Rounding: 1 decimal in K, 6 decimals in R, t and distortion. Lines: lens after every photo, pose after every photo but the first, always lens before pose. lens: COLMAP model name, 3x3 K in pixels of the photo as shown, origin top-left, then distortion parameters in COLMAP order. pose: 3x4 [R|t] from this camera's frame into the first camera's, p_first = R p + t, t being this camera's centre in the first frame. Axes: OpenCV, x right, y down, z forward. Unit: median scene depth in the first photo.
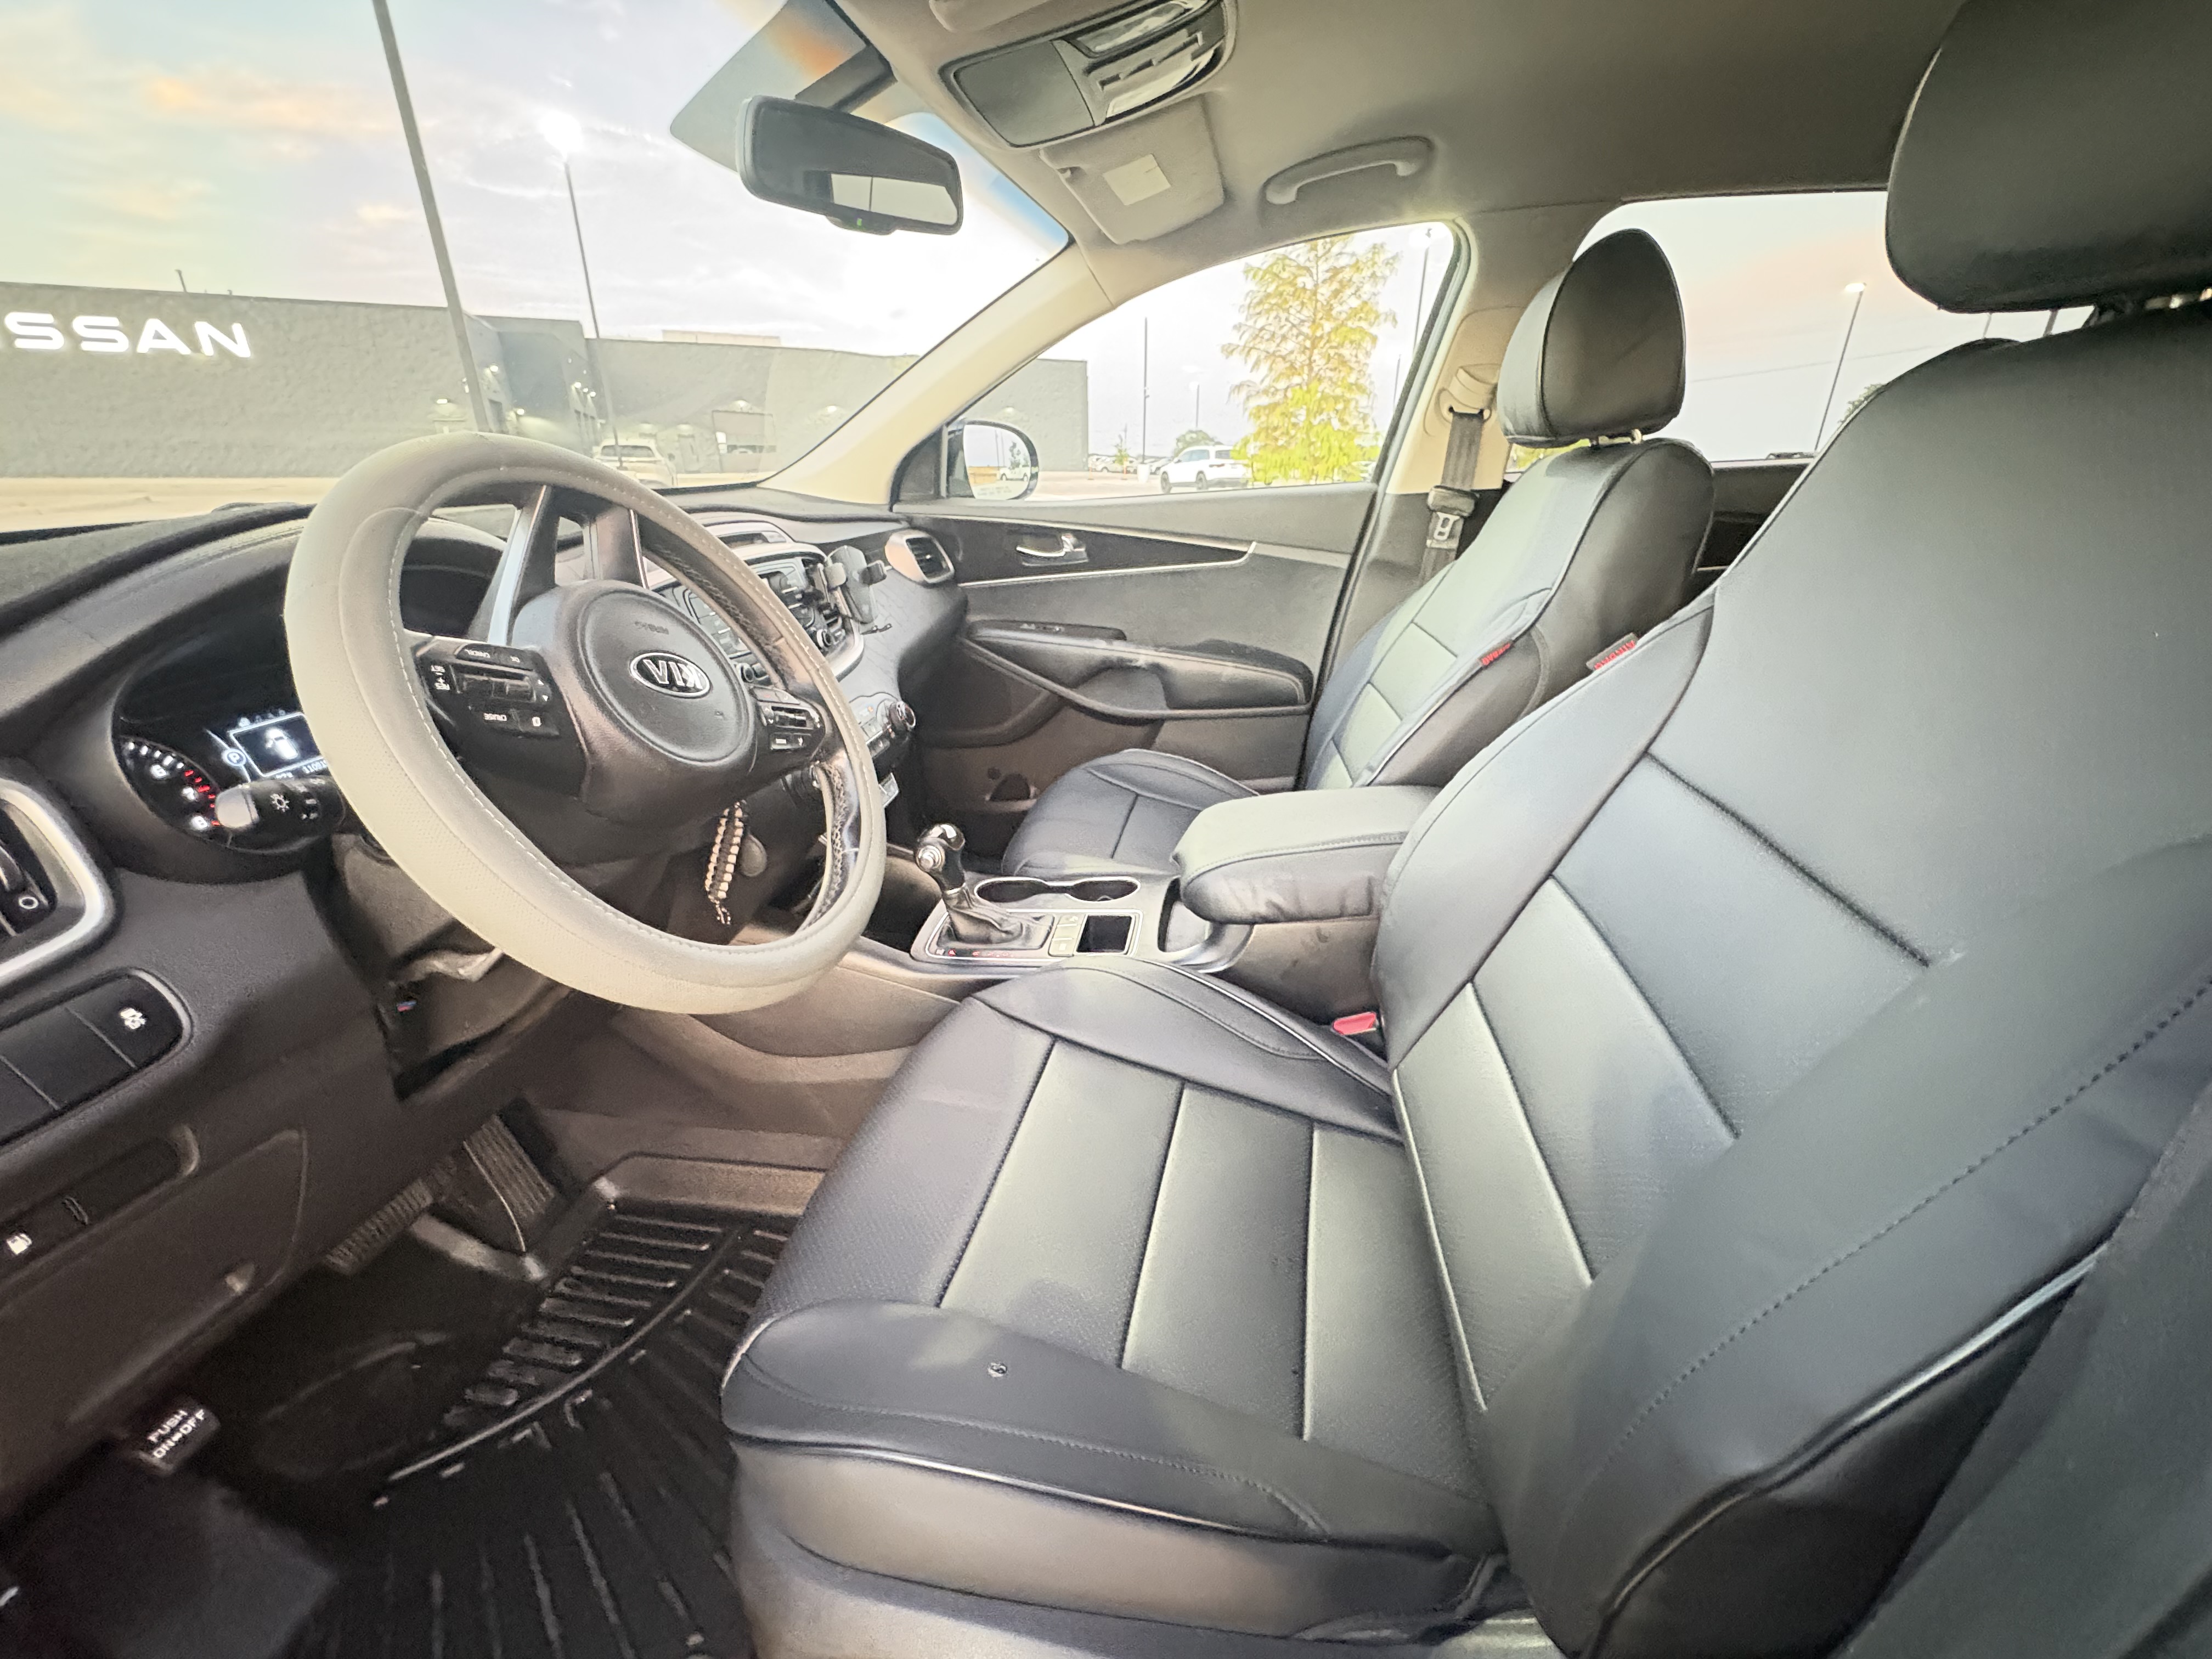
lens RADIAL K [[892.9, 0, 1106.0], [0, 892.9, 829.5], [0, 0, 1]] dist [0.000280, 0.000194]
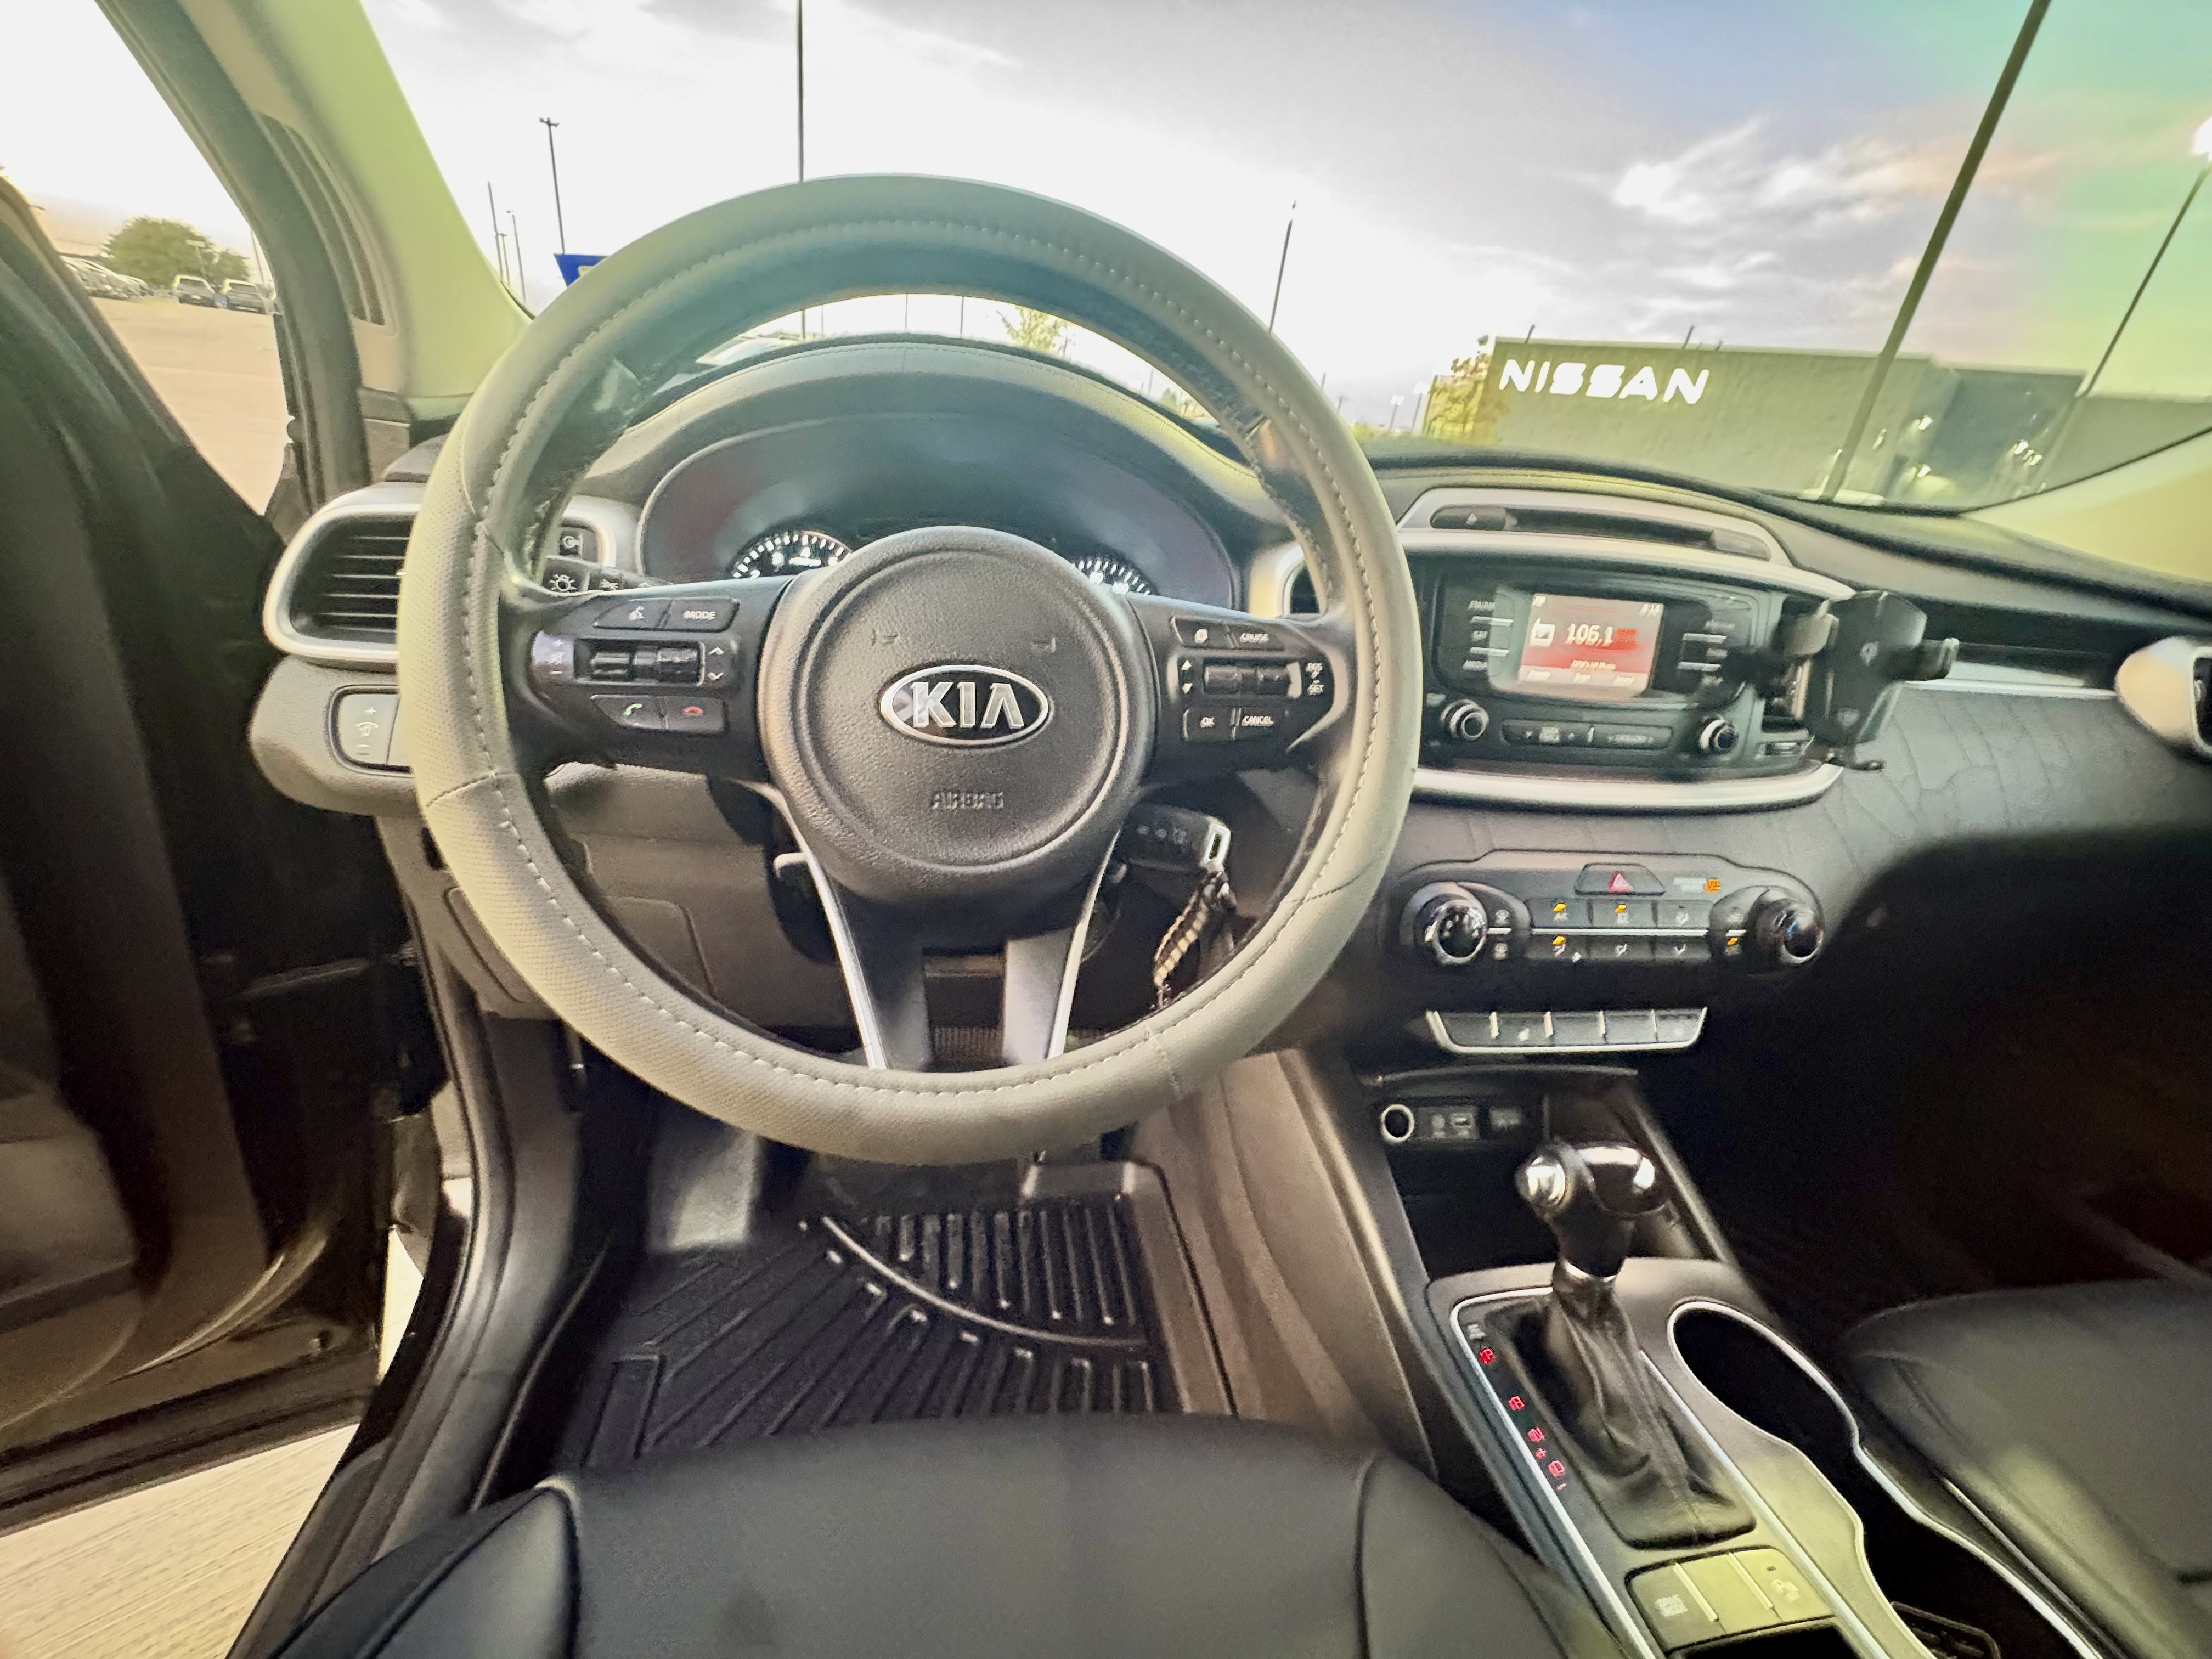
lens RADIAL K [[892.9, 0, 1106.0], [0, 892.9, 829.5], [0, 0, 1]] dist [0.000280, 0.000194]
pose [[0.304900, 0.435712, -0.846871, 0.053226], [-0.478913, 0.838751, 0.259111, -0.127214], [0.823212, 0.326575, 0.464404, 0.456165]]
